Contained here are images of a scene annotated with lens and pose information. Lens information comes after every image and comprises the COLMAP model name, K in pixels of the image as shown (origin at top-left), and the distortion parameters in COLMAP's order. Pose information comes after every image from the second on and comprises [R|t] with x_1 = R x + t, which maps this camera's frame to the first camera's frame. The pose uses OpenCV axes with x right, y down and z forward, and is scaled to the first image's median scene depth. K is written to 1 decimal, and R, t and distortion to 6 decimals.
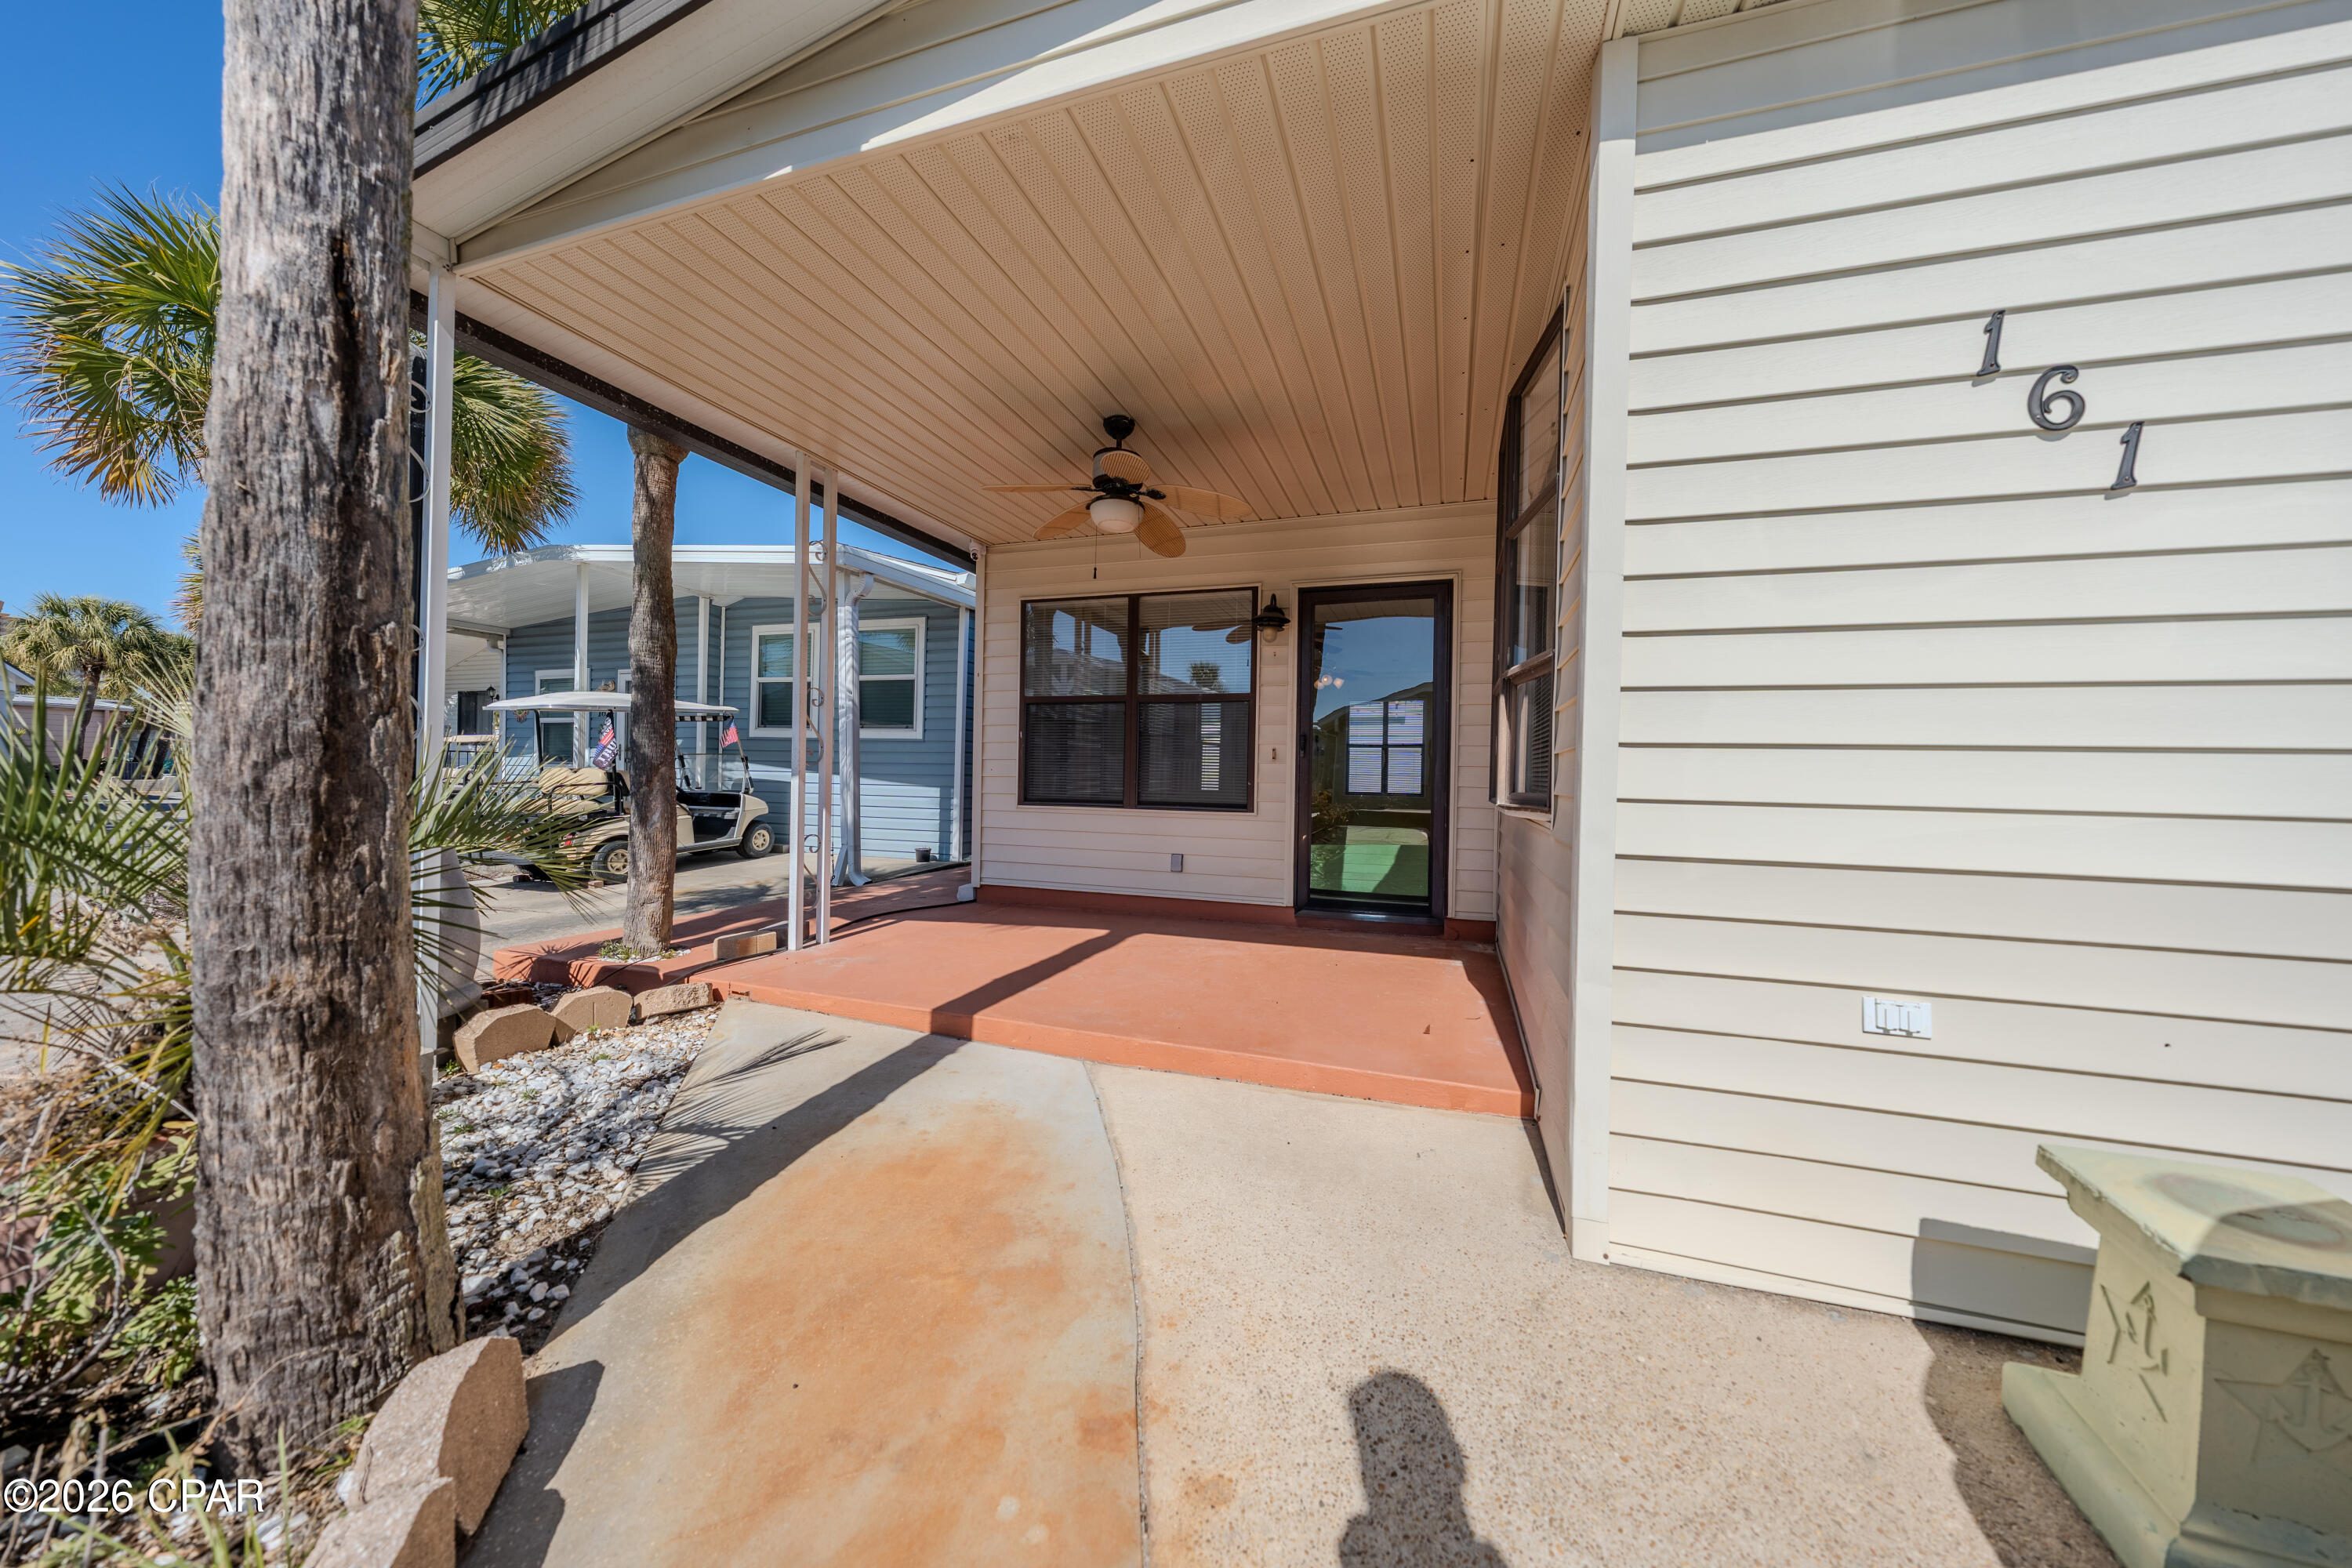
lens RADIAL K [[801.2, 0, 1177.1], [0, 801.2, 774.5], [0, 0, 1]] dist [0.000680, 0.000010]
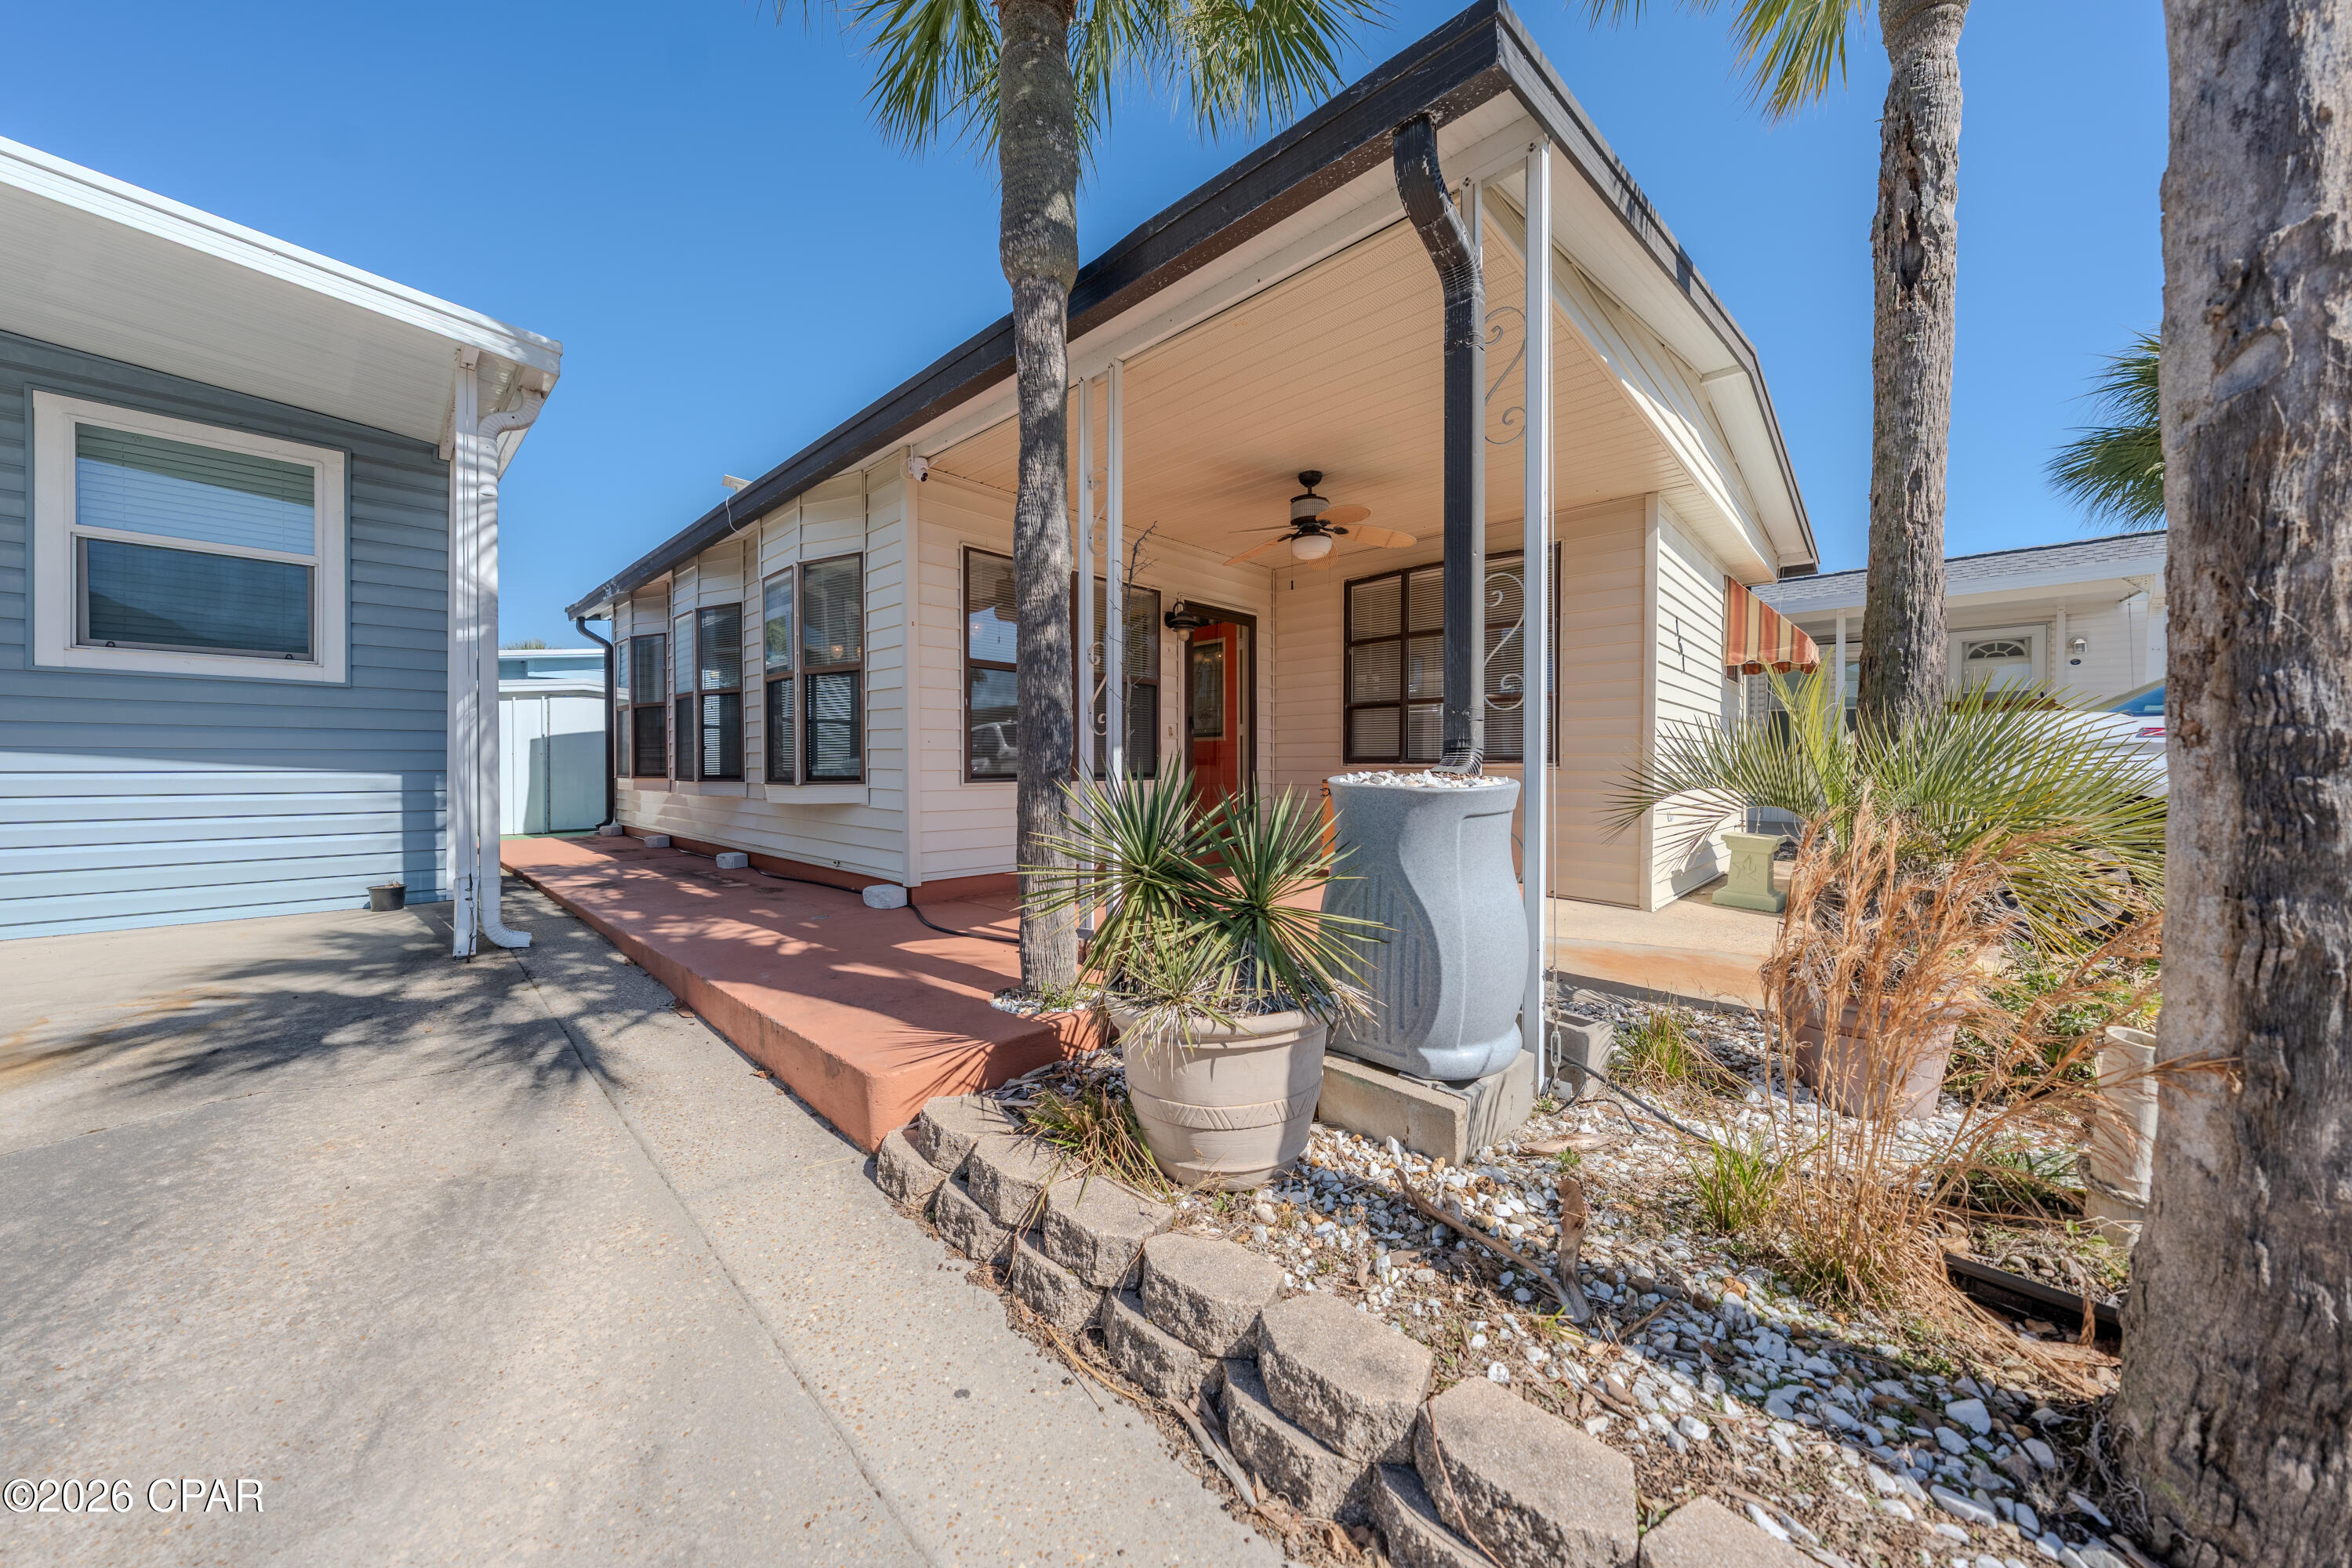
lens RADIAL K [[801.2, 0, 1177.1], [0, 801.2, 774.5], [0, 0, 1]] dist [0.000680, 0.000010]
pose [[0.423206, -0.025990, 0.905661, -0.573076], [0.001206, 0.999604, 0.028122, 0.002376], [-0.906033, -0.010810, 0.423069, 0.275951]]
